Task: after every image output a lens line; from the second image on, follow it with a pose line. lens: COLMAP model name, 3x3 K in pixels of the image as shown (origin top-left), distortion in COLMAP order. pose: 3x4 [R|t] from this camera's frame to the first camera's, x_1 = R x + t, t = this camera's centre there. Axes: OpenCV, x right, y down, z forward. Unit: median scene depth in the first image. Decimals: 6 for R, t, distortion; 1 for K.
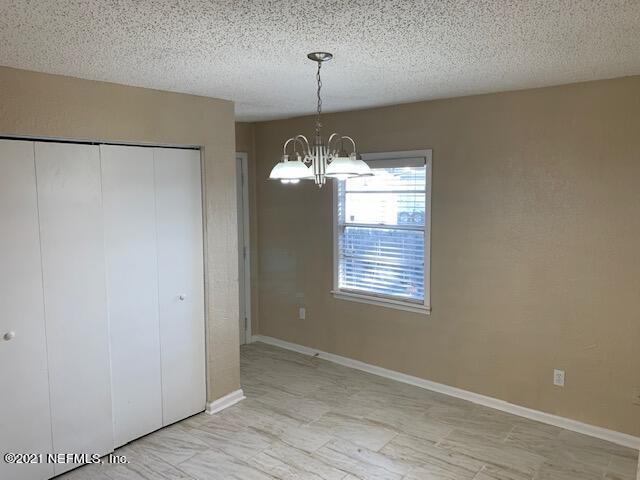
lens RADIAL K [[480.9, 0, 319.9], [0, 480.9, 236.5], [0, 0, 1]] dist [0.007546, -0.004420]
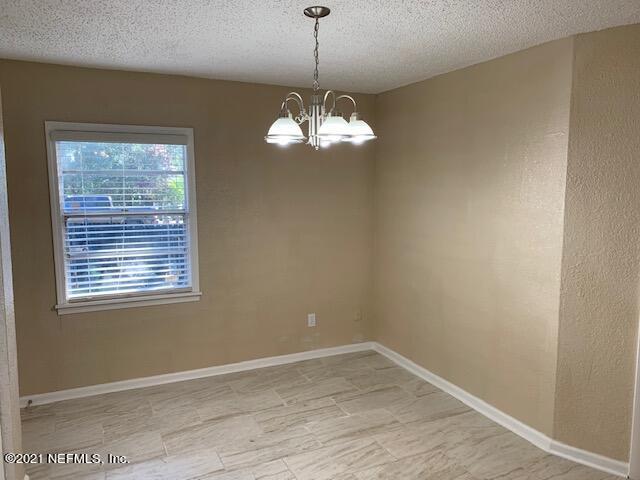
lens RADIAL K [[480.9, 0, 319.9], [0, 480.9, 236.5], [0, 0, 1]] dist [0.007546, -0.004420]
pose [[0.462686, -0.094445, 0.881477, -0.531238], [0.104982, 0.993150, 0.051305, 0.013203], [-0.880284, 0.068801, 0.469431, 0.346260]]
